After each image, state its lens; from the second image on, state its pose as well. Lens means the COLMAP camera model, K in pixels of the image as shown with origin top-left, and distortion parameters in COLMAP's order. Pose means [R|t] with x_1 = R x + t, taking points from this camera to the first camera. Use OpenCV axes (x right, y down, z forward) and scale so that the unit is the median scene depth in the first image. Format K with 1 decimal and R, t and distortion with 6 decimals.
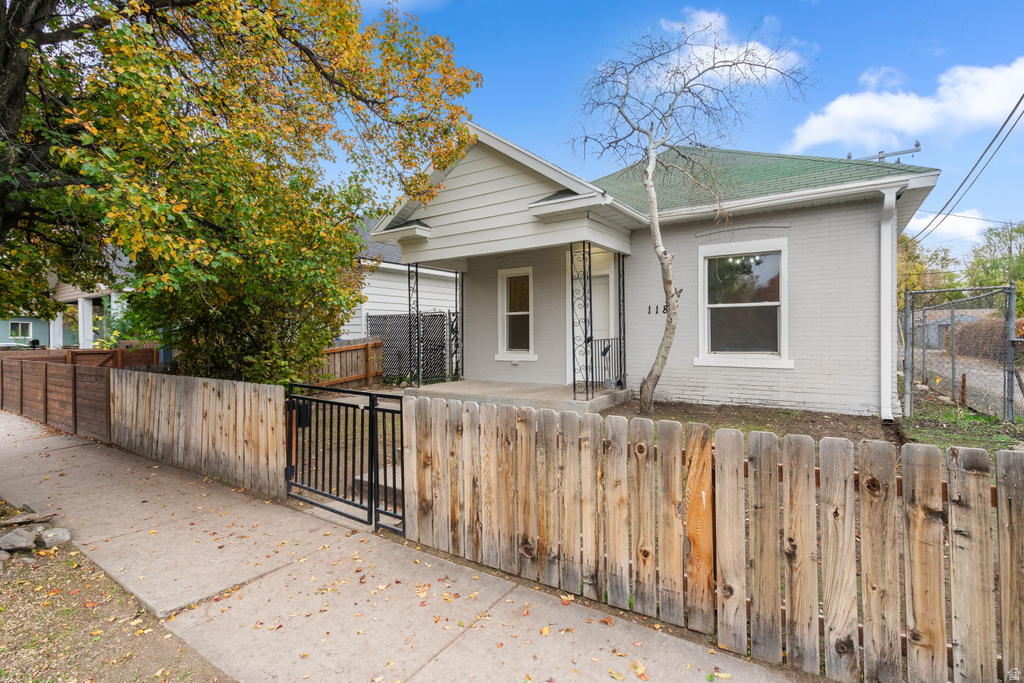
lens RADIAL K [[477.5, 0, 503.9], [0, 477.5, 341.0], [0, 0, 1]] dist [-0.002289, 0.000308]
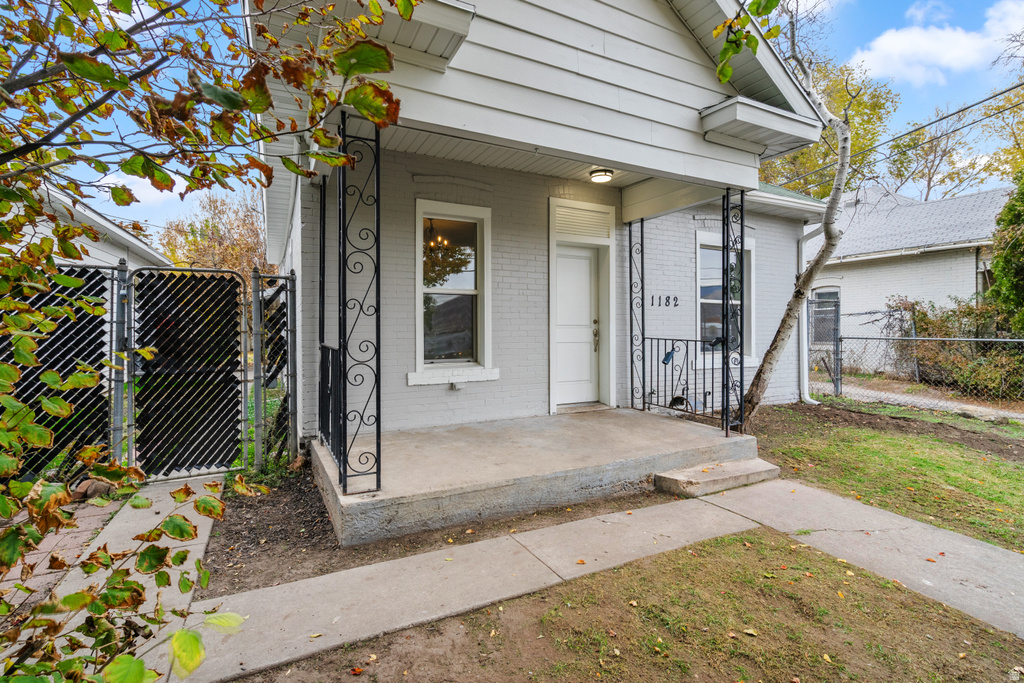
lens RADIAL K [[464.1, 0, 506.5], [0, 464.1, 328.7], [0, 0, 1]] dist [-0.005006, -0.000797]
pose [[0.488219, 0.013287, 0.872620, -0.503745], [0.007914, 0.999776, -0.019650, -0.008133], [-0.872685, 0.016500, 0.488005, 0.925013]]
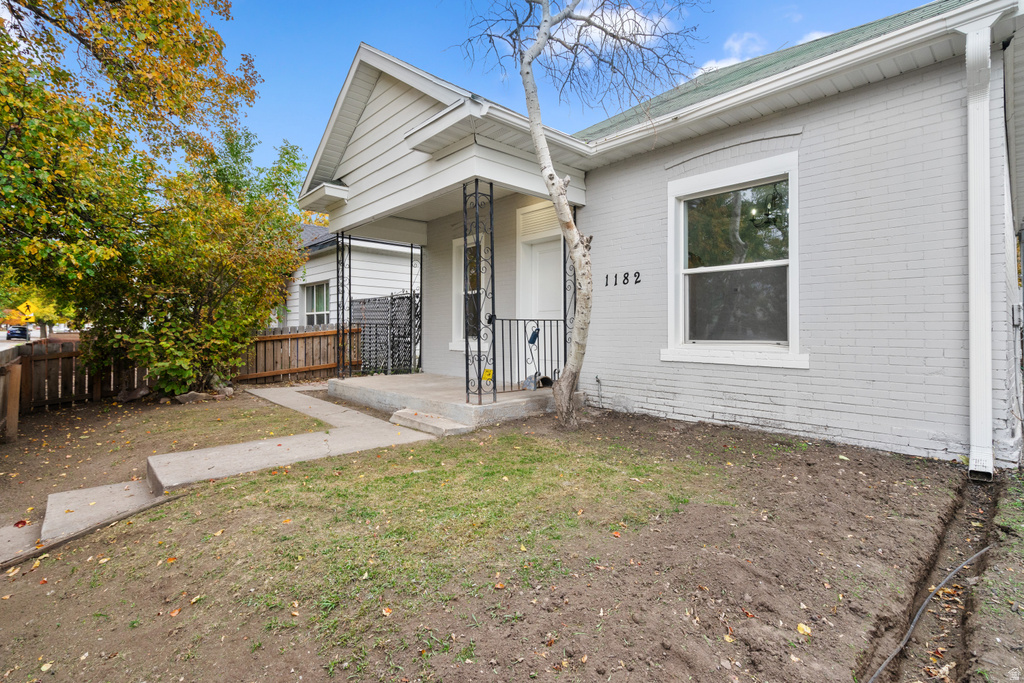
lens RADIAL K [[464.1, 0, 506.5], [0, 464.1, 328.7], [0, 0, 1]] dist [-0.005006, -0.000797]
pose [[0.973471, 0.011446, -0.228522, 0.349281], [-0.016164, 0.999693, -0.018782, 0.023561], [0.228237, 0.021978, 0.973358, 0.329849]]
